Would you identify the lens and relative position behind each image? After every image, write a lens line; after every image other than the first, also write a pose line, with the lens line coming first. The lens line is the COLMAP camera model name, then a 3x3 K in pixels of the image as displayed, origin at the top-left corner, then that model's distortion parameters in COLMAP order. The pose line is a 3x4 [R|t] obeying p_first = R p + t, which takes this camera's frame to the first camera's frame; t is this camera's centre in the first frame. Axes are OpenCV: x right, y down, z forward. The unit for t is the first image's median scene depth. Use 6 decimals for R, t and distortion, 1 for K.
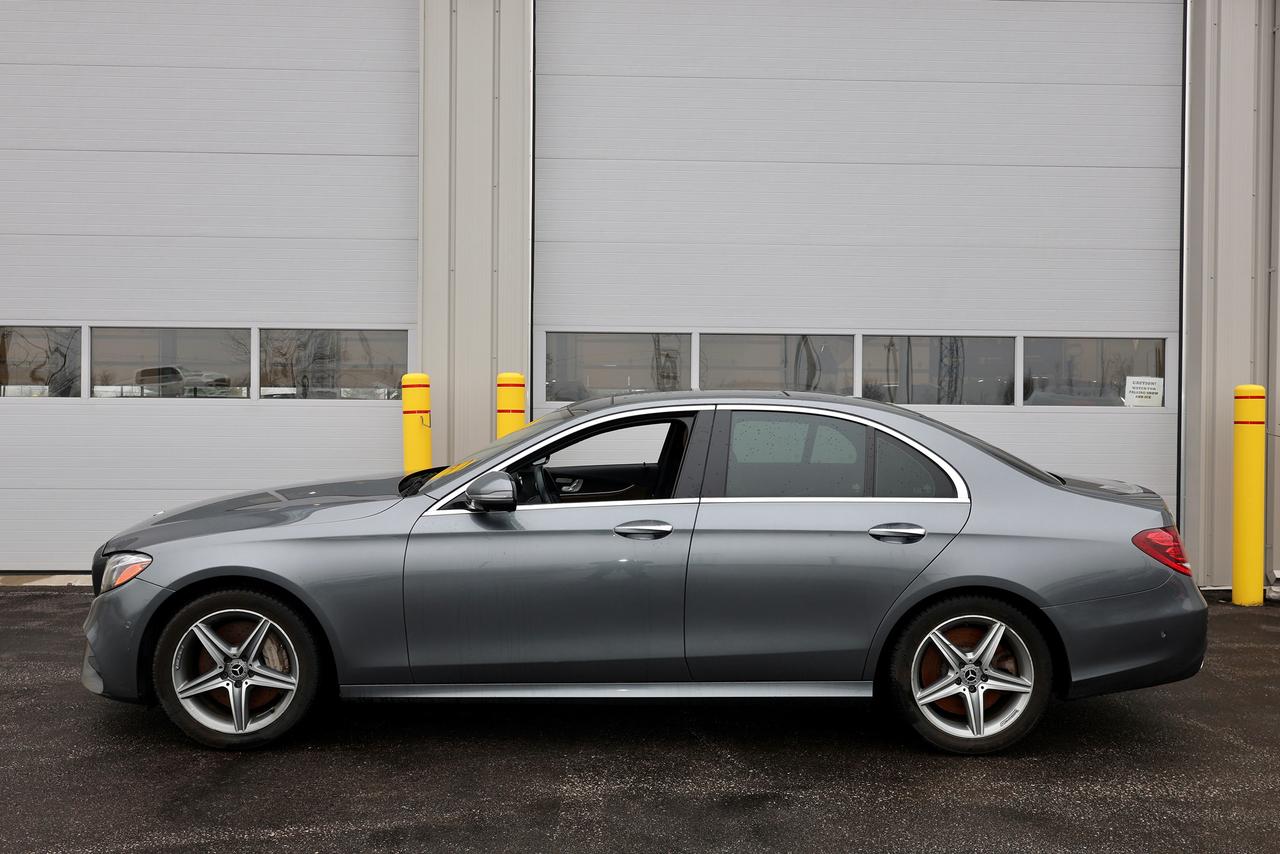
lens RADIAL K [[1145.9, 0, 641.5], [0, 1145.9, 426.5], [0, 0, 1]] dist [0.000469, -0.002879]
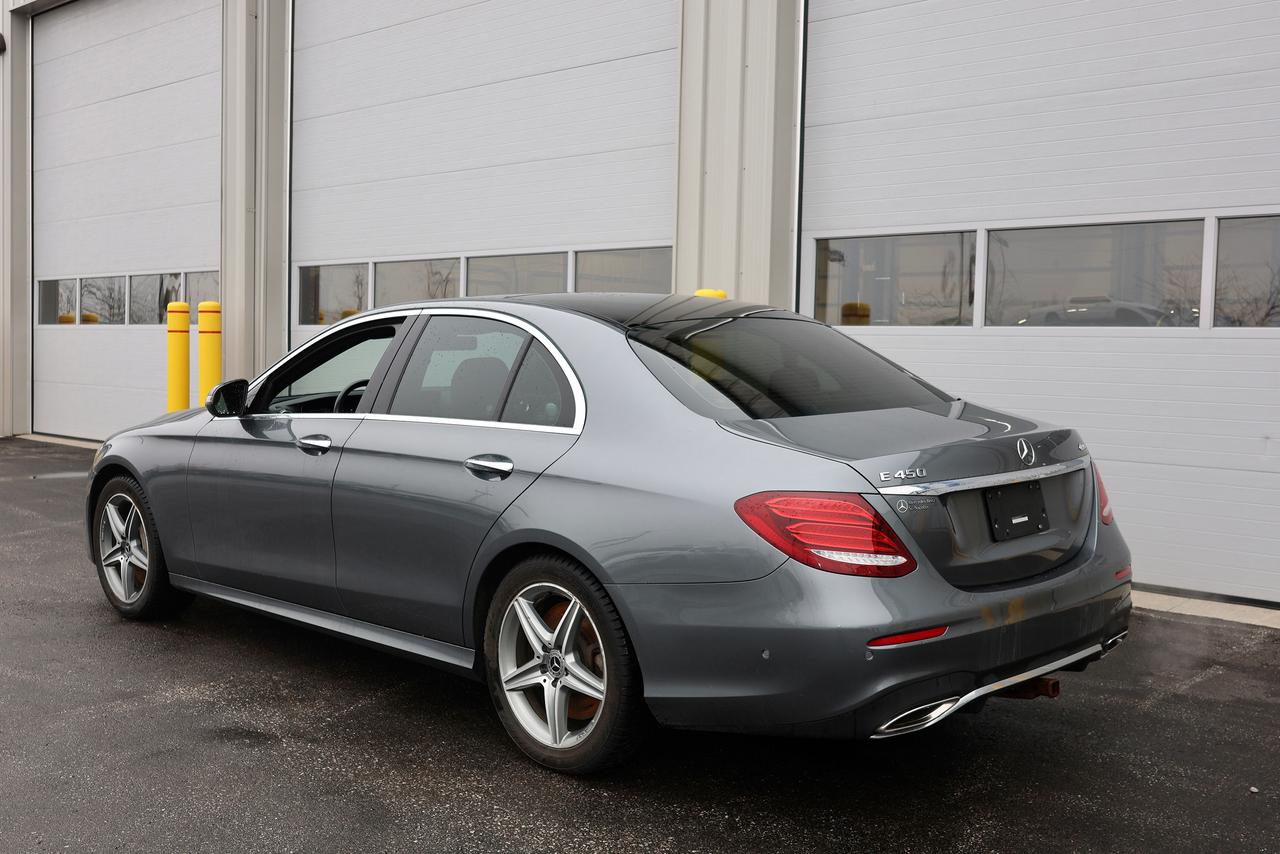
lens RADIAL K [[1400.9, 0, 639.9], [0, 1400.9, 424.5], [0, 0, 1]] dist [-0.021362, 0.000000]
pose [[0.687844, 0.045109, -0.724455, 0.988935], [-0.026155, 0.998959, 0.037368, 0.025257], [0.725387, -0.006755, 0.688308, 0.412981]]
